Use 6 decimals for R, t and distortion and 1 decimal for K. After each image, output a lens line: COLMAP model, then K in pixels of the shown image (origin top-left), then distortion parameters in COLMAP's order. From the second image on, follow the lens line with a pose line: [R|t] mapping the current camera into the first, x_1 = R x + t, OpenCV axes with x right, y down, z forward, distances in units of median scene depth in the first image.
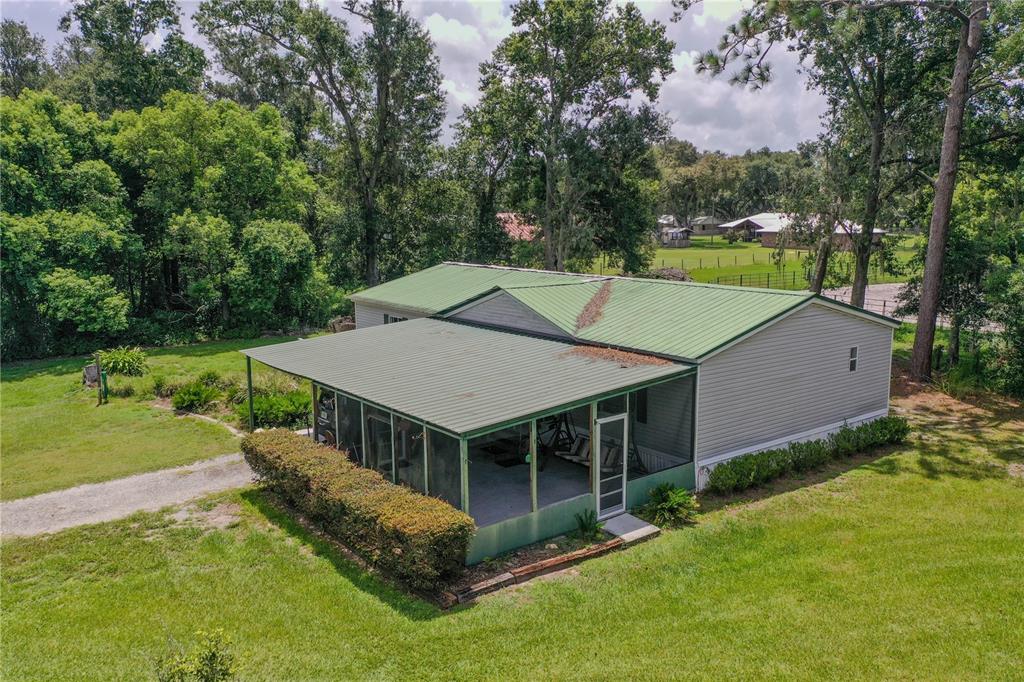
lens RADIAL K [[833.1, 0, 512.4], [0, 833.1, 320.6], [0, 0, 1]] dist [-0.000554, 0.009418]
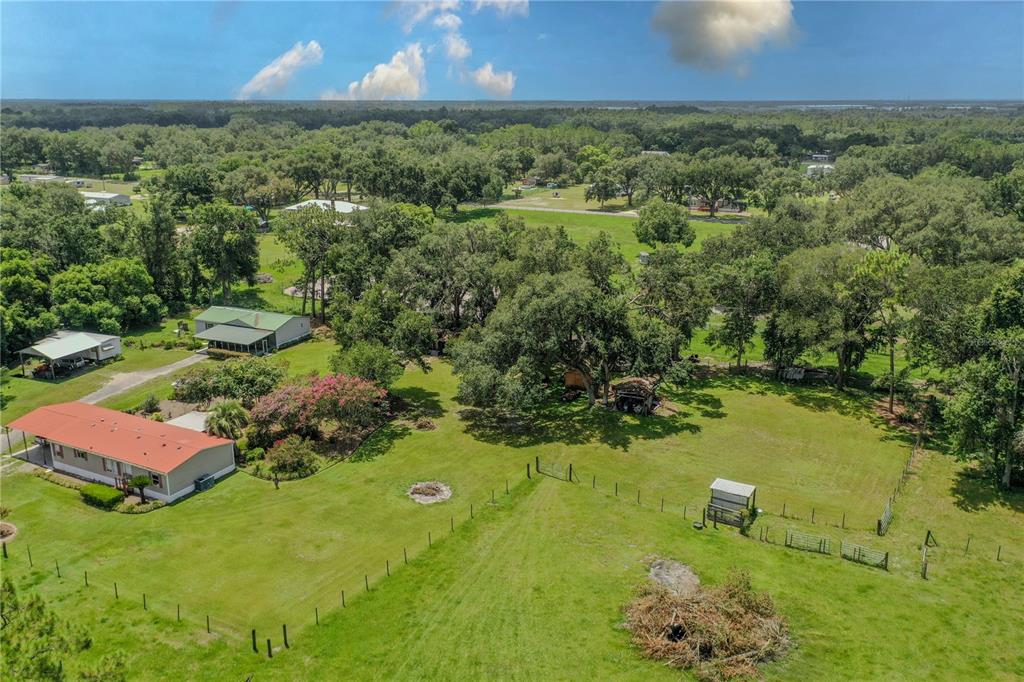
lens RADIAL K [[833.1, 0, 512.4], [0, 833.1, 320.6], [0, 0, 1]] dist [-0.000554, 0.009418]
pose [[0.881855, -0.118334, 0.456431, -0.697885], [0.058925, 0.988065, 0.142319, -0.529451], [-0.467825, -0.098610, 0.878303, -3.517220]]
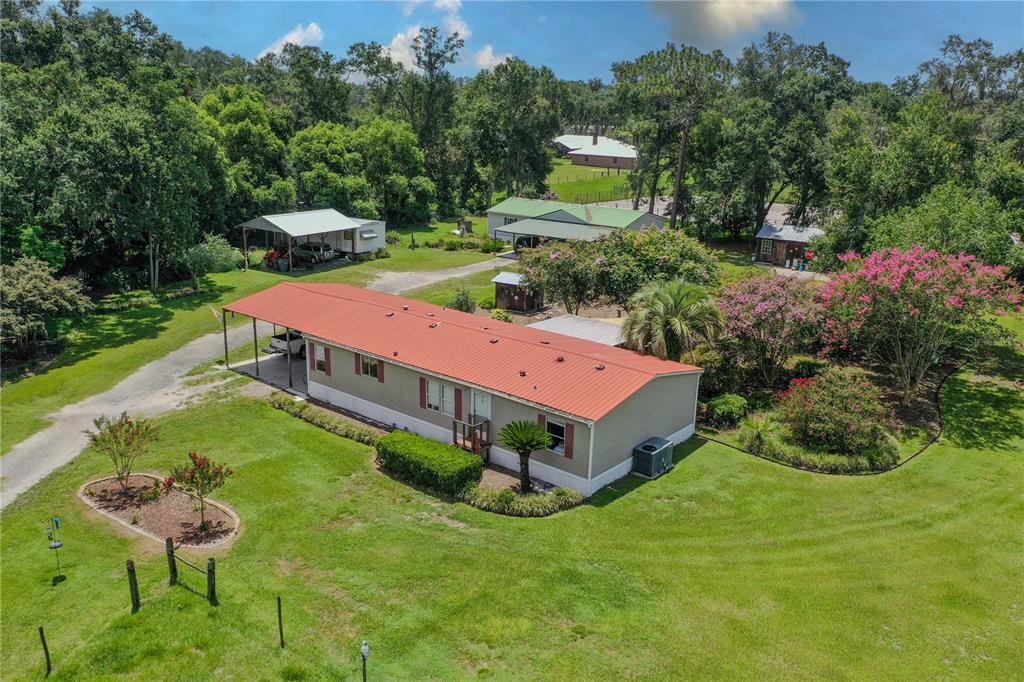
lens RADIAL K [[833.1, 0, 512.4], [0, 833.1, 320.6], [0, 0, 1]] dist [-0.000554, 0.009418]
pose [[0.959490, -0.043916, 0.278299, -0.893721], [0.010370, 0.992613, 0.120883, 0.000994], [-0.281552, -0.113100, 0.952857, -1.704762]]
